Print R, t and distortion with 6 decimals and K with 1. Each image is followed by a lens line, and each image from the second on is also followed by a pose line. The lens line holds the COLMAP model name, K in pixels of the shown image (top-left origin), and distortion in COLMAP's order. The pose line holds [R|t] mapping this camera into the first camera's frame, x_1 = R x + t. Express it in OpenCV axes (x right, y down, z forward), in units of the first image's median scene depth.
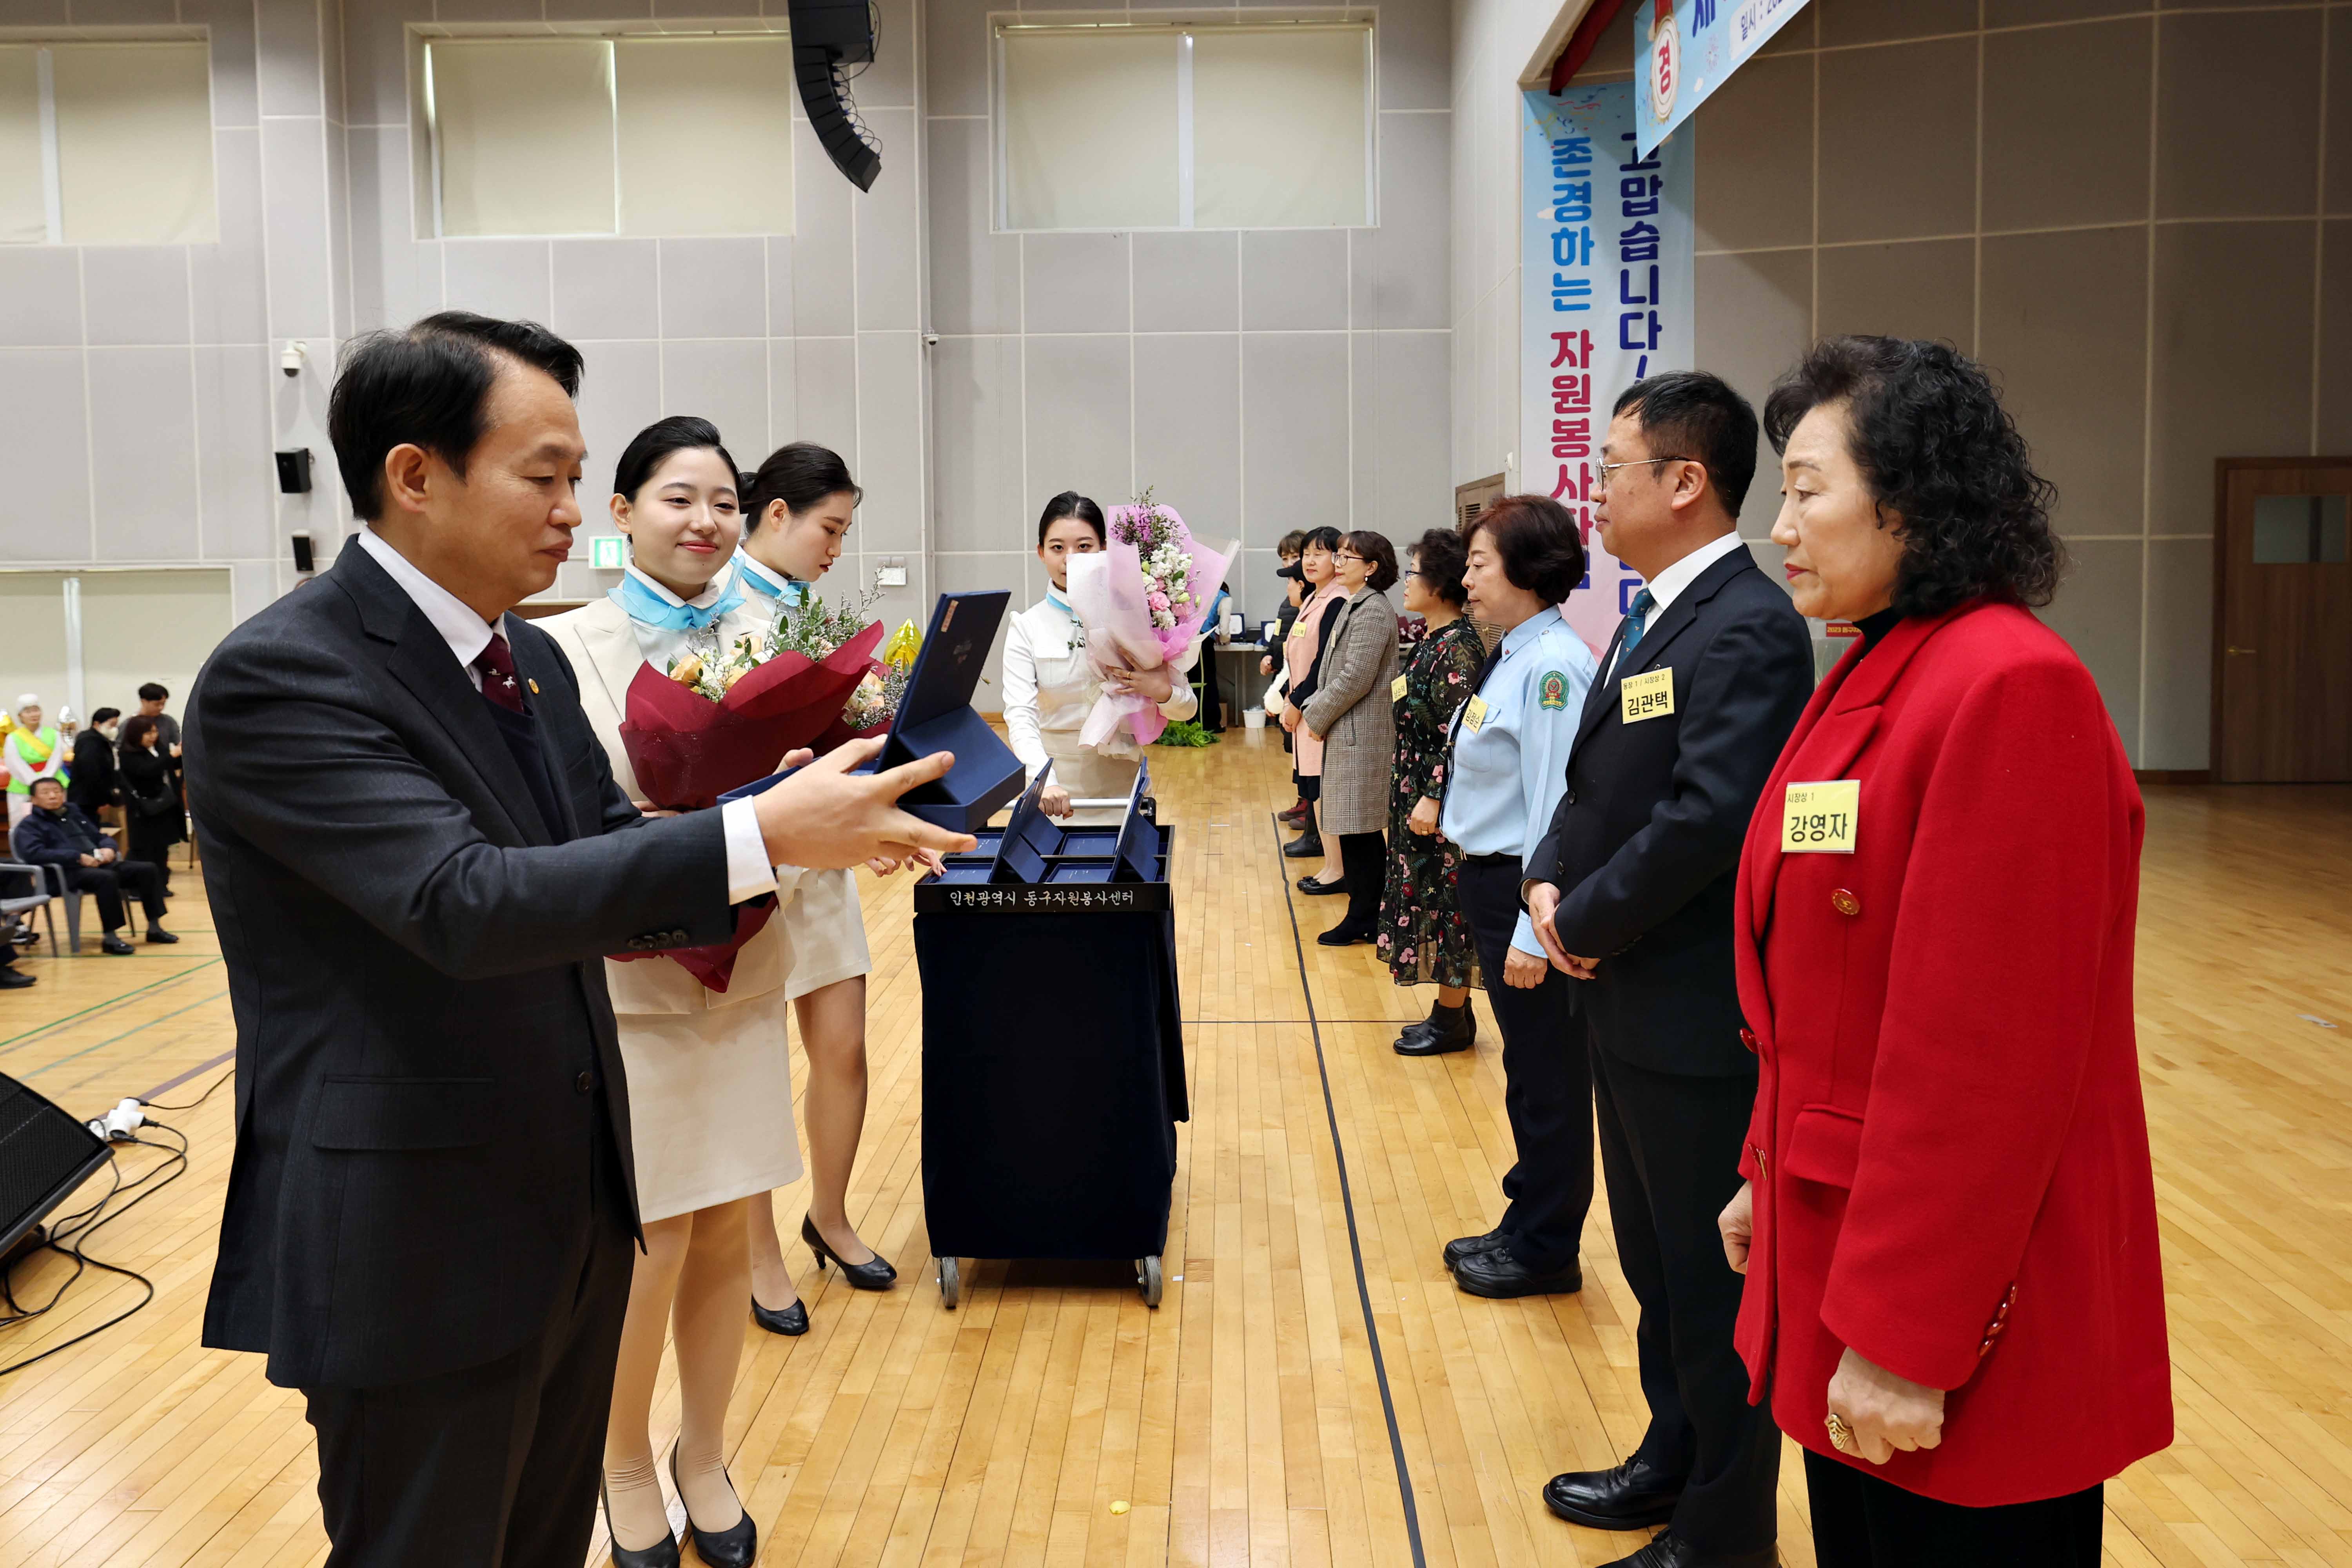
lens RADIAL K [[1355.9, 0, 1217.7], [0, 1355.9, 630.7], [0, 0, 1]] dist [-0.008365, -0.001486]
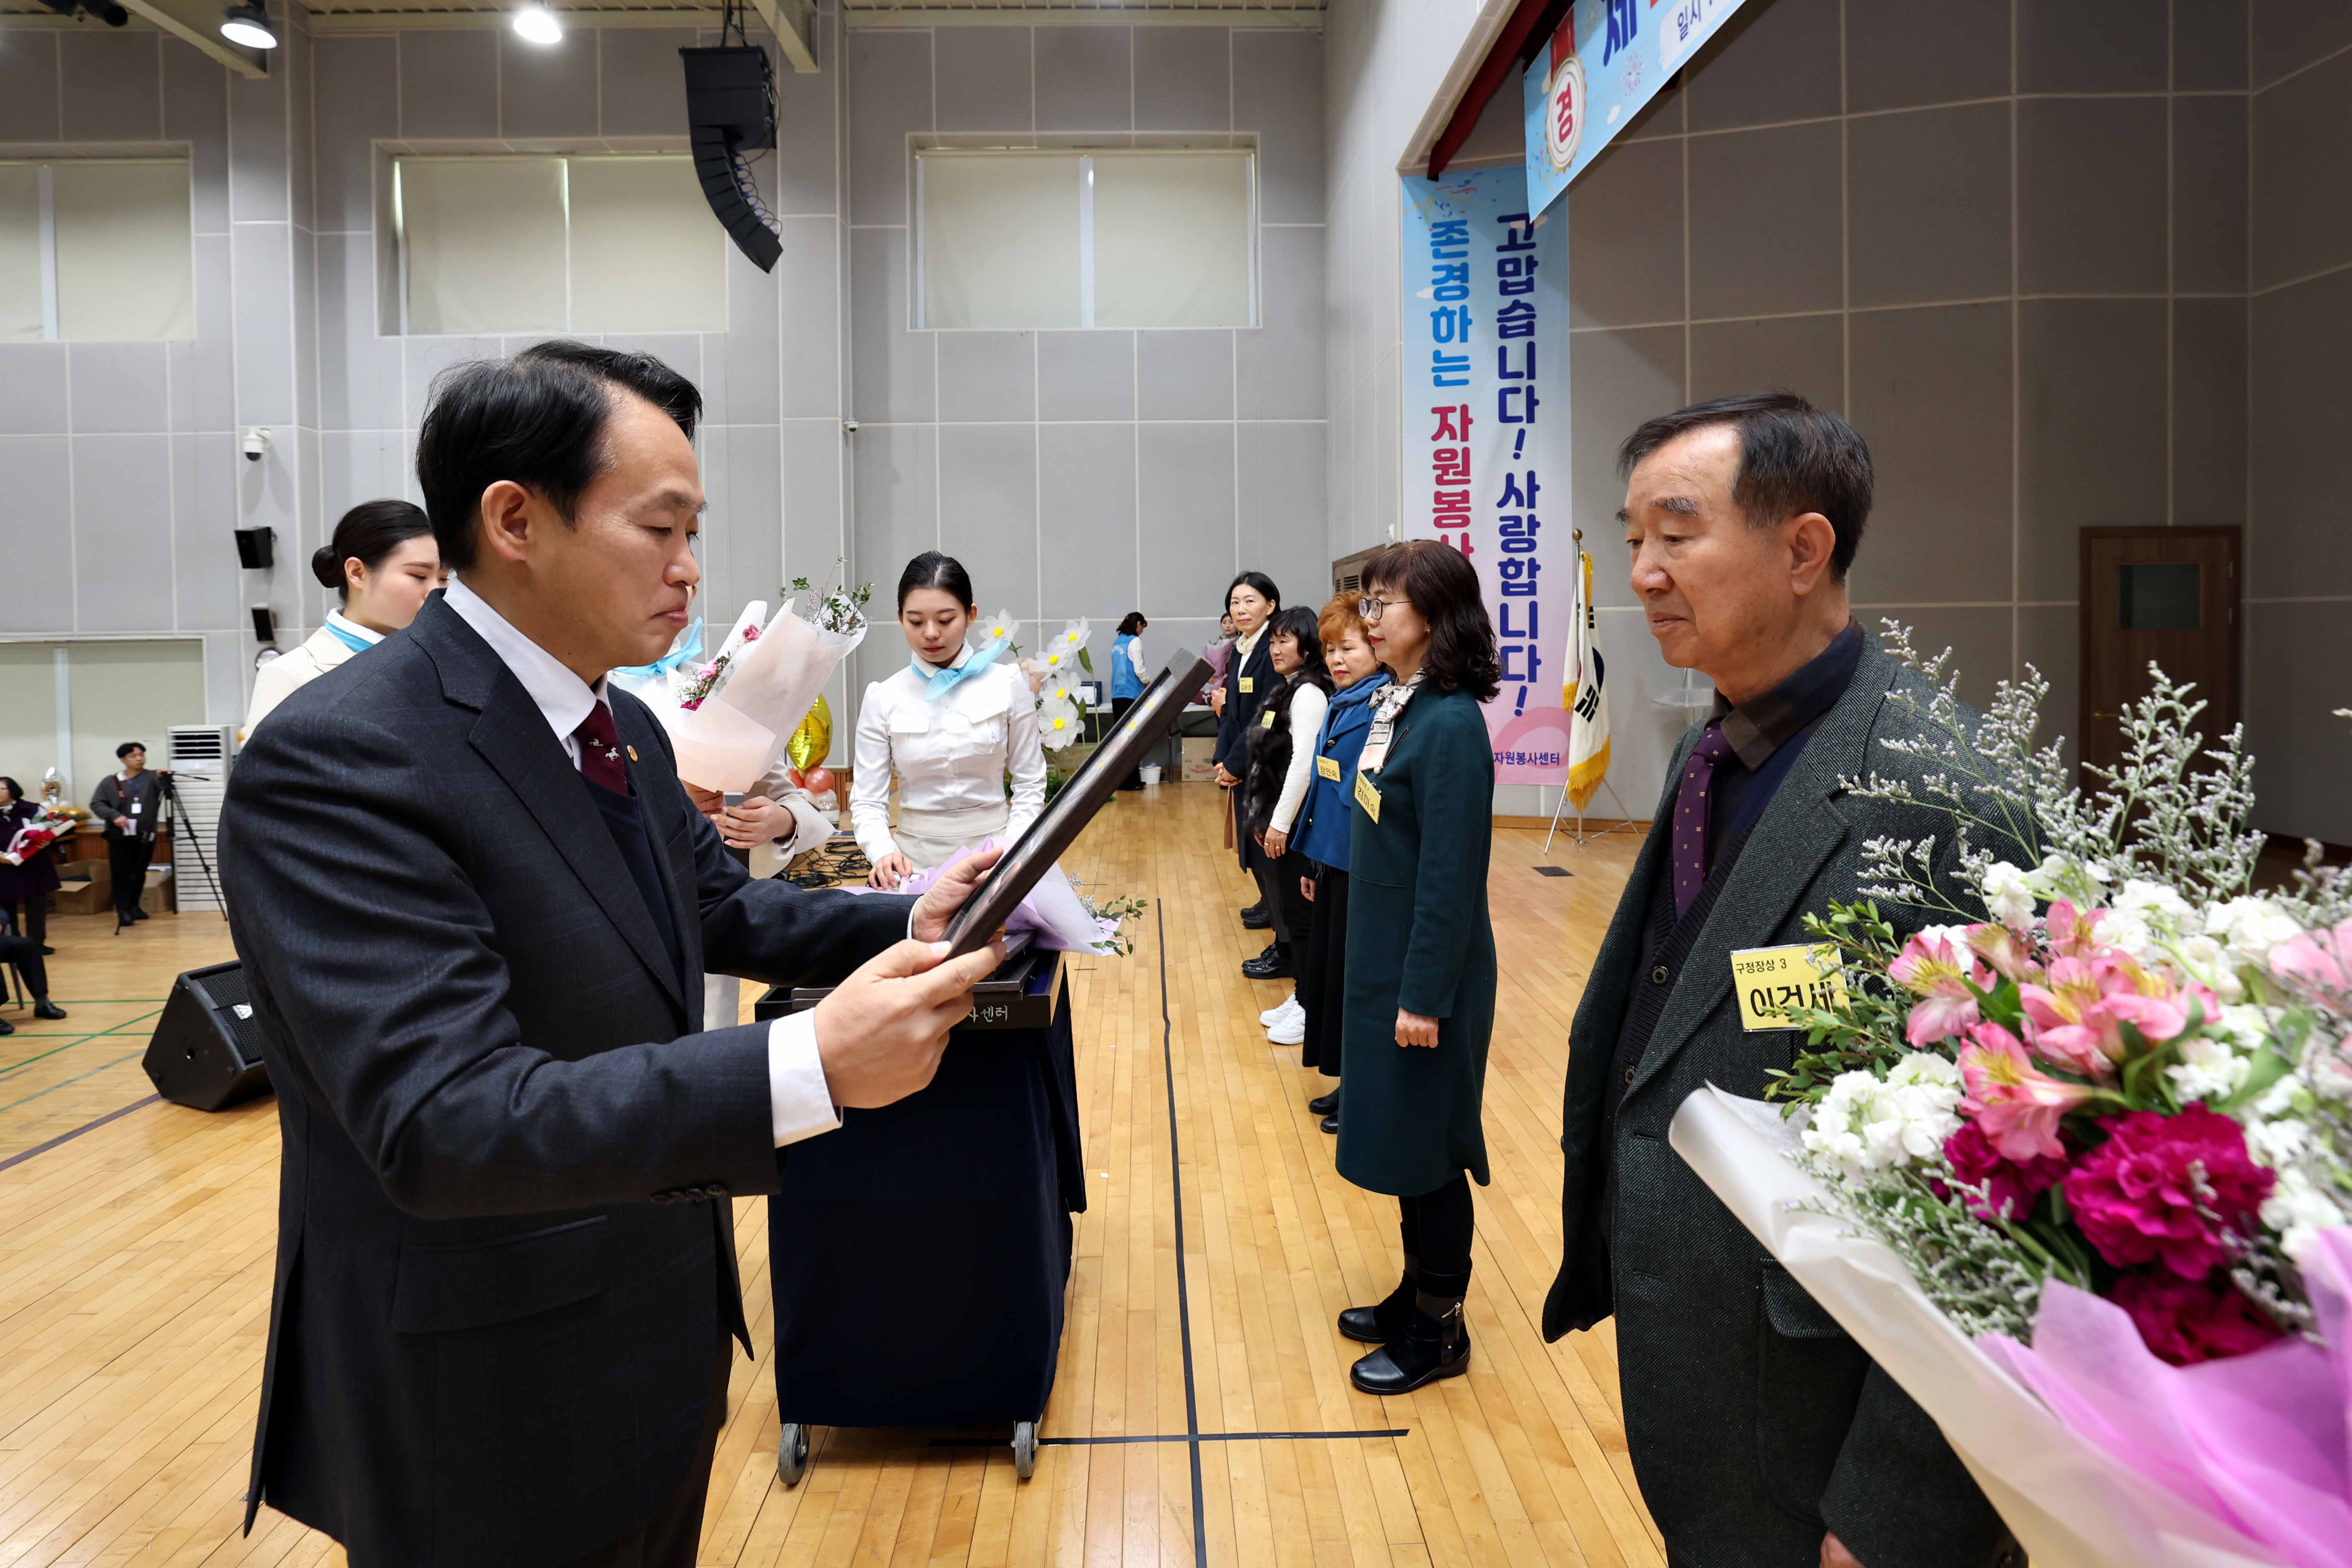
lens RADIAL K [[1021.4, 0, 1171.8], [0, 1021.4, 658.1], [0, 0, 1]] dist [-0.038656, 0.006008]
pose [[0.999324, -0.002845, 0.036665, 0.019584], [0.003736, 0.999699, -0.024253, -0.011079], [-0.036585, 0.024373, 0.999033, 0.239661]]
